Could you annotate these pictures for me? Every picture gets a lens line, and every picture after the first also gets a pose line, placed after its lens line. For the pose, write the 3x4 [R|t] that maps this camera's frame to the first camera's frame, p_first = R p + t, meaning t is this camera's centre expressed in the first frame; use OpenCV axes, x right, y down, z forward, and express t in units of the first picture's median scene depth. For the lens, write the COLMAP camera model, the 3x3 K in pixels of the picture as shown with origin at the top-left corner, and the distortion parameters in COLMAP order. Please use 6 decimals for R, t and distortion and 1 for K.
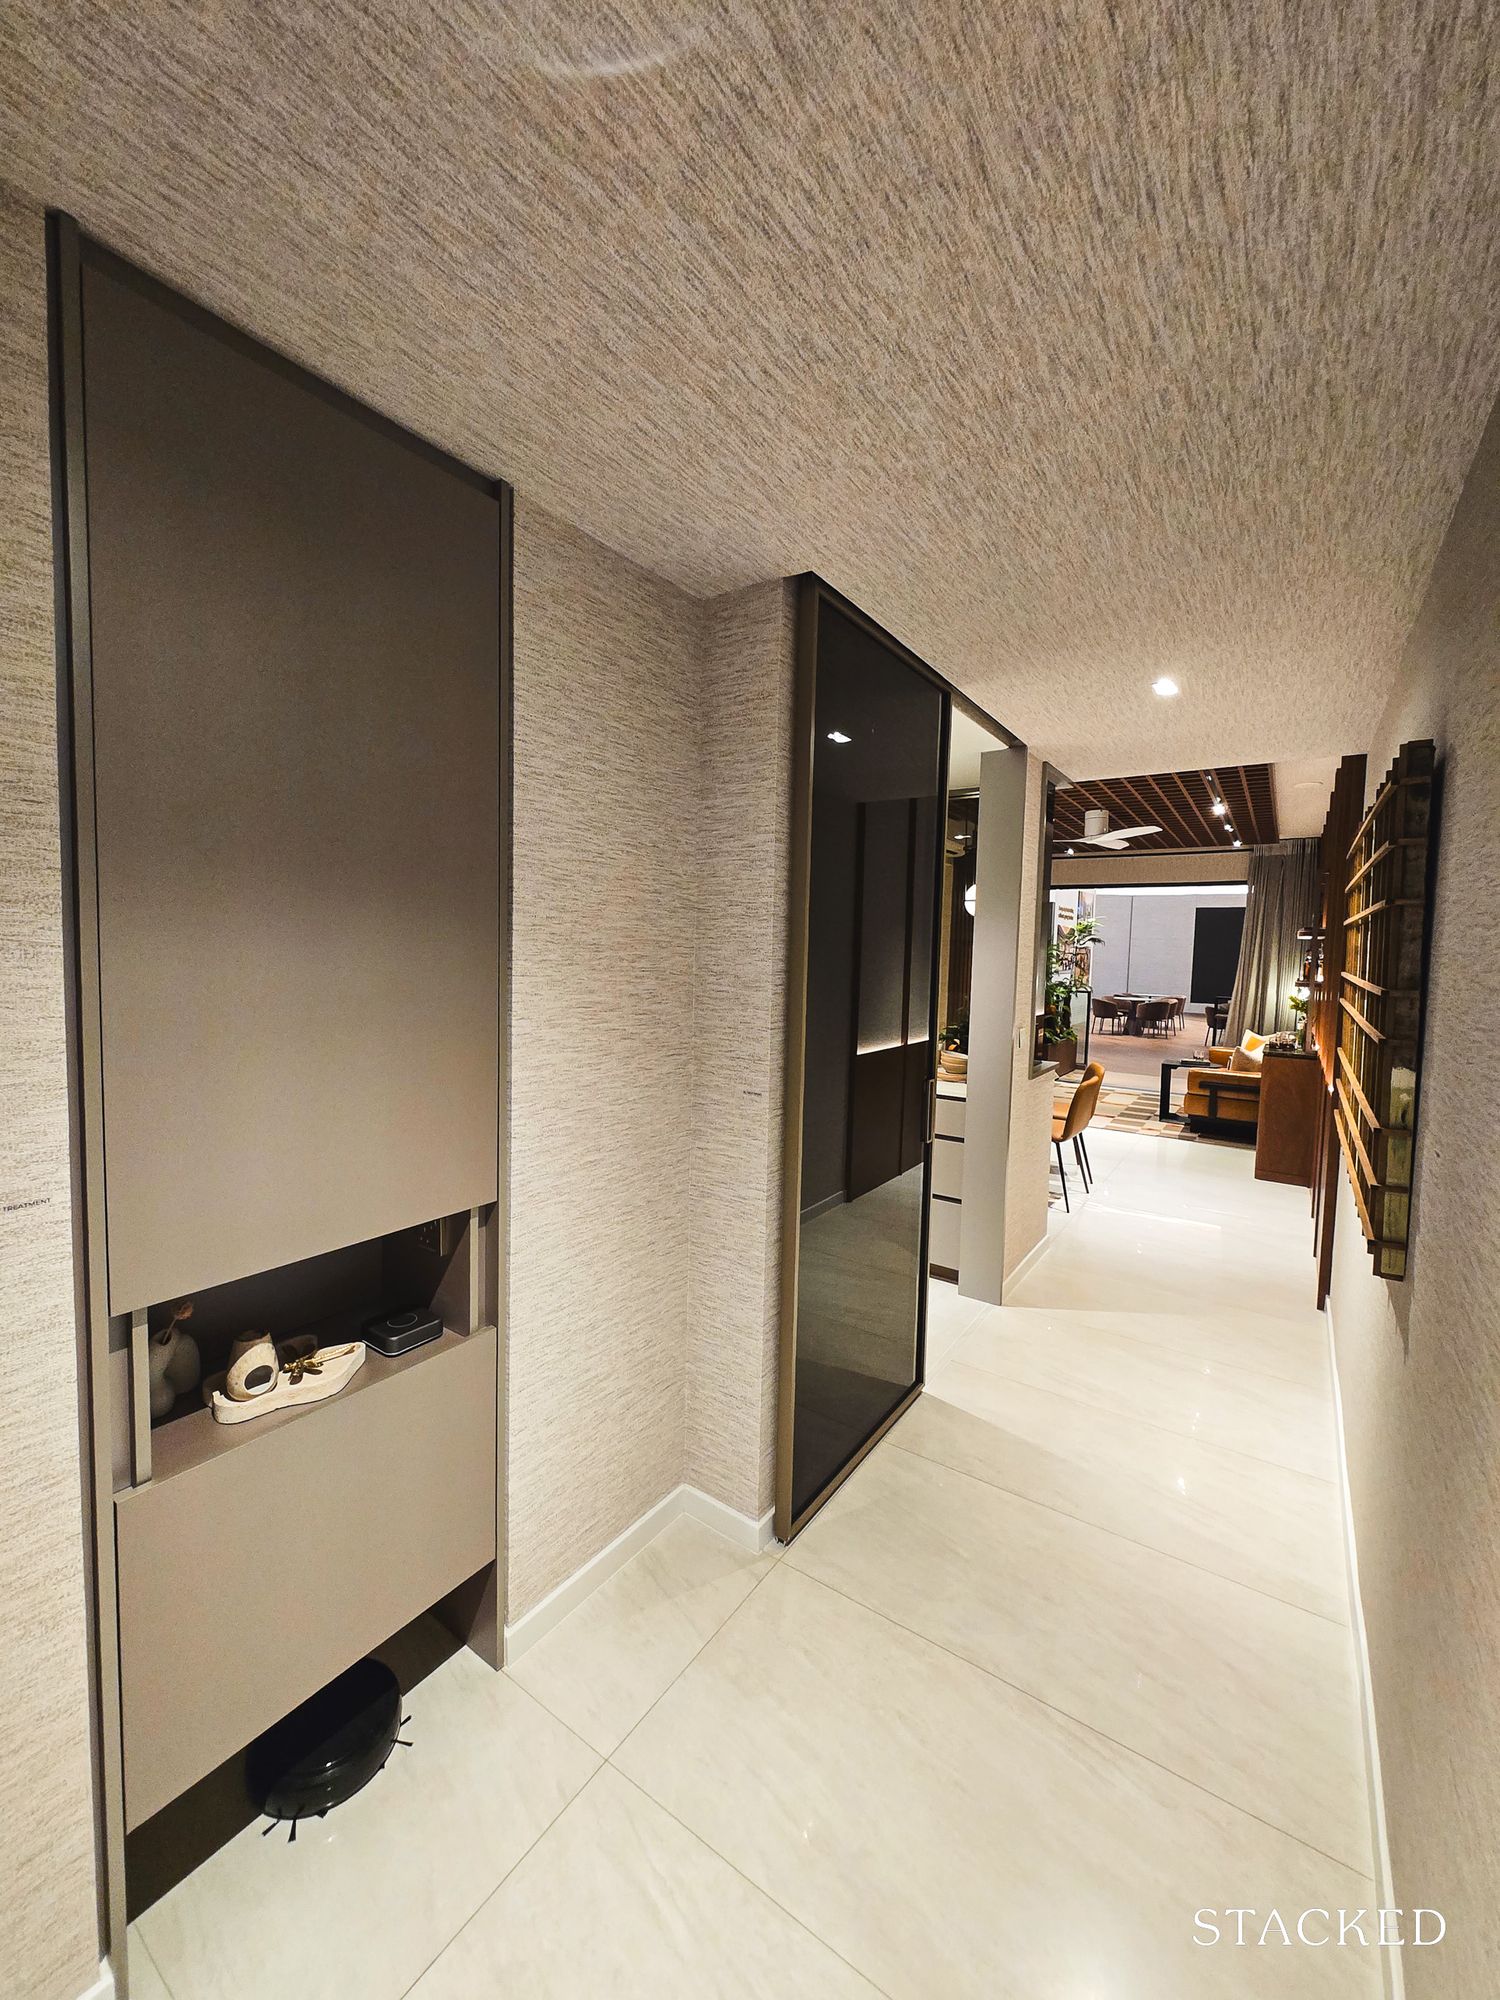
lens RADIAL K [[800.0, 0, 747.6], [0, 800.0, 998.6], [0, 0, 1]] dist [0.001887, 0.000081]
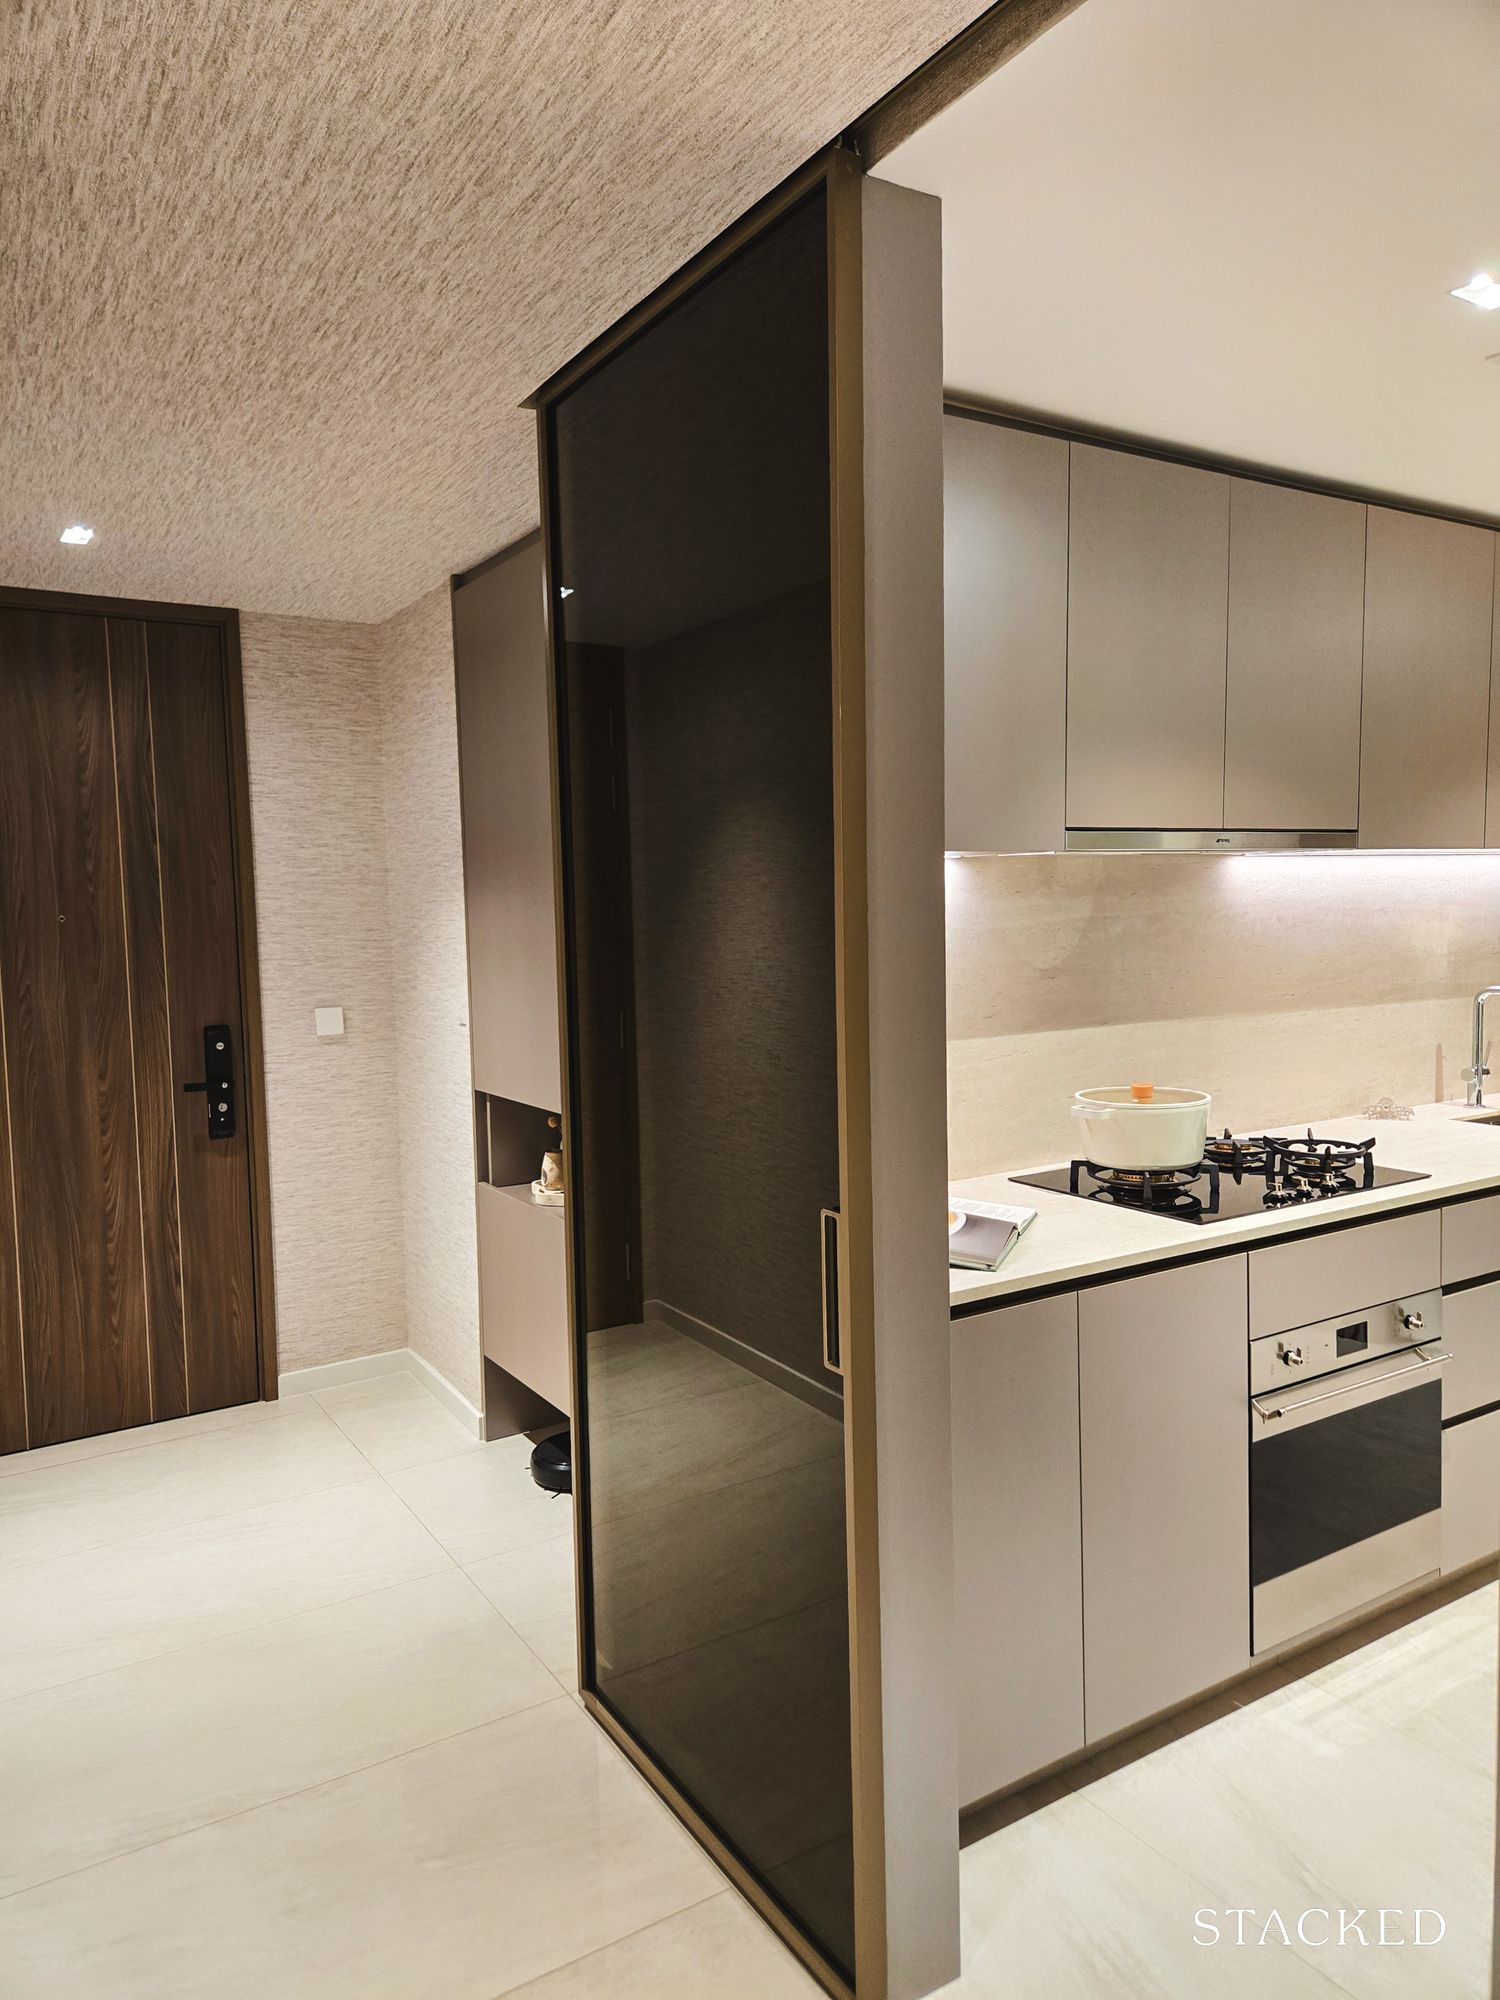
lens RADIAL K [[1358.0, 0, 751.0], [0, 1358.0, 1002.9], [0, 0, 1]] dist [0.065319, -0.052899]
pose [[-0.403405, 0.051681, -0.913561, 1.532992], [-0.046302, 0.995972, 0.076789, -0.089126], [0.913849, 0.073277, -0.399387, 2.209014]]
